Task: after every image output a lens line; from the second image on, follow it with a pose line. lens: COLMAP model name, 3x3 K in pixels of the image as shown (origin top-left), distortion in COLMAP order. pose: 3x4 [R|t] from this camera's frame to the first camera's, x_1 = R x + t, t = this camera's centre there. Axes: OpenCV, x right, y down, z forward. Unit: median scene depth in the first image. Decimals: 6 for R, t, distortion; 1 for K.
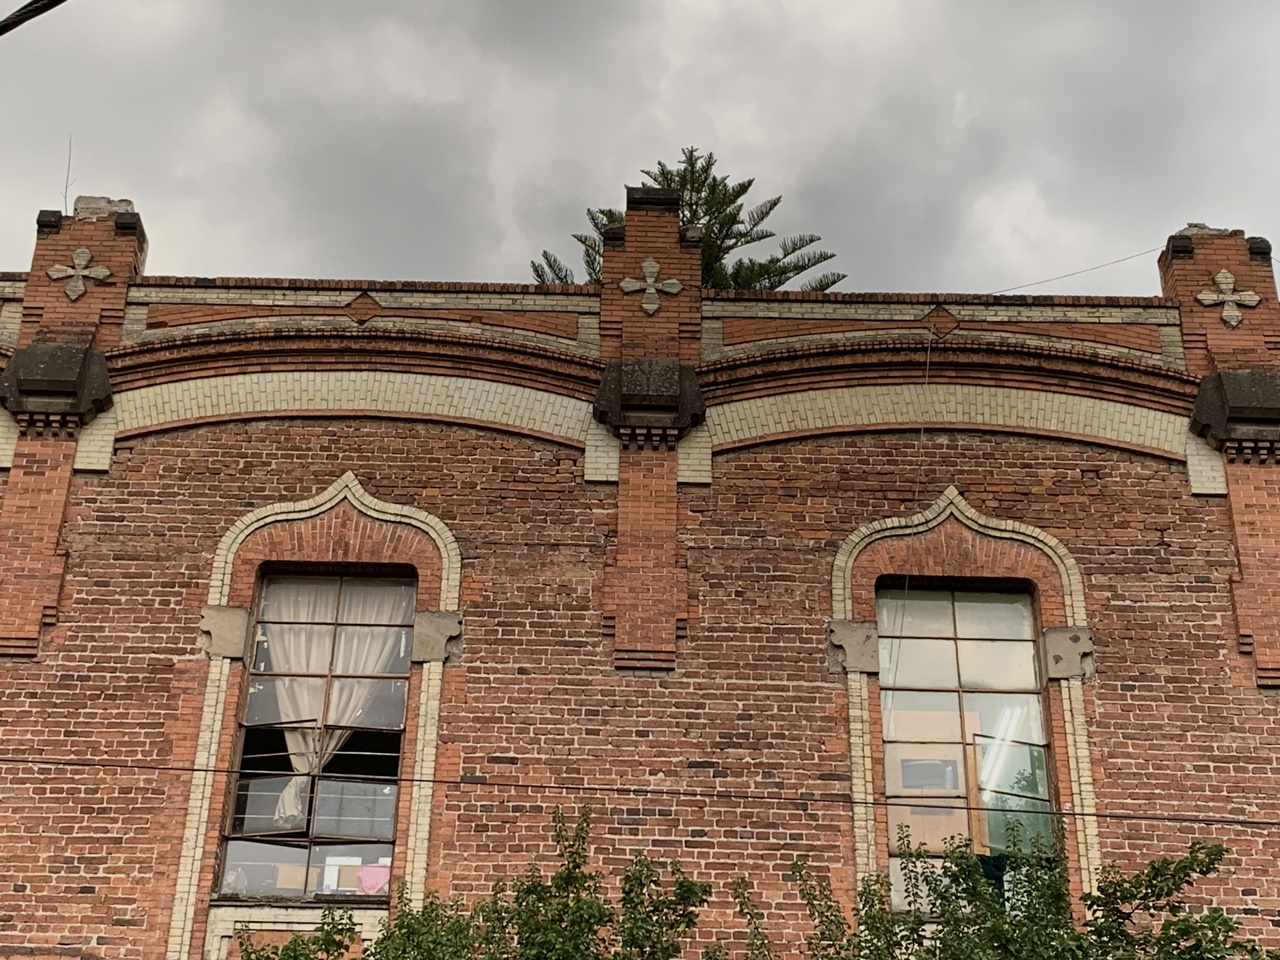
lens RADIAL K [[2095.1, 0, 639.5], [0, 2095.1, 478.4], [0, 0, 1]] dist [0.192961, 0.000000]
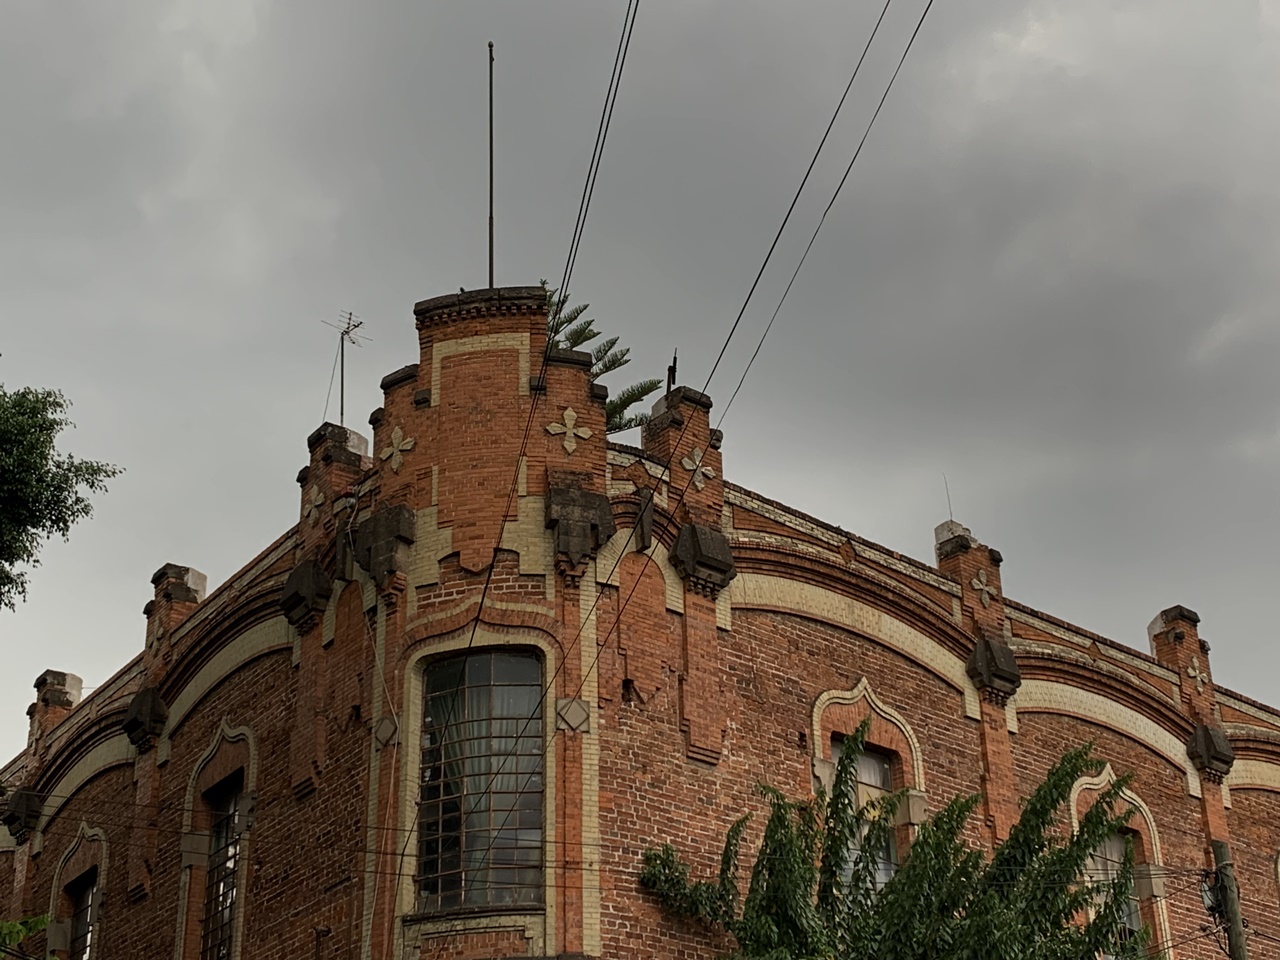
lens RADIAL K [[1954.8, 0, 640.9], [0, 1954.8, 484.7], [0, 0, 1]] dist [0.096768, 0.000000]
pose [[0.737453, 0.270782, 0.618741, -1.370229], [-0.315276, 0.948190, -0.039196, -0.032789], [-0.597298, -0.166169, 0.784617, 0.031587]]
